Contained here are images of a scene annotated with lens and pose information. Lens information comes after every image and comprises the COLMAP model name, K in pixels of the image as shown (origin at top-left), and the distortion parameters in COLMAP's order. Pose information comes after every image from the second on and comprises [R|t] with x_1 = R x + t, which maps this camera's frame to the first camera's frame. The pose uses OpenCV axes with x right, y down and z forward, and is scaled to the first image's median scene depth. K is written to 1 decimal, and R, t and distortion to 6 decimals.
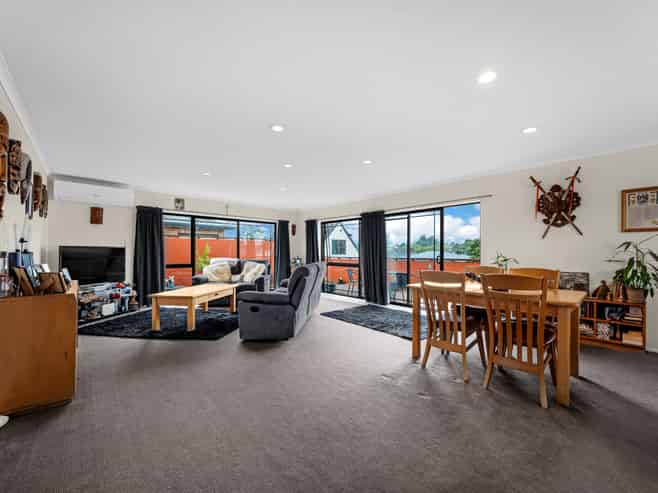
lens RADIAL K [[270.9, 0, 328.3], [0, 270.9, 250.6], [0, 0, 1]] dist [-0.009067, -0.000252]
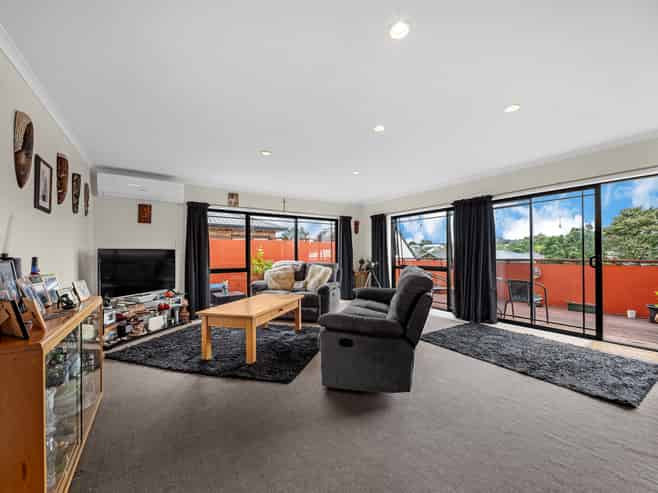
lens RADIAL K [[270.9, 0, 328.3], [0, 270.9, 250.6], [0, 0, 1]] dist [-0.009067, -0.000252]
pose [[0.986787, -0.011821, -0.161590, -0.126560], [0.011387, 0.999929, -0.003608, 0.000005], [0.161621, 0.001720, 0.986851, 0.219767]]
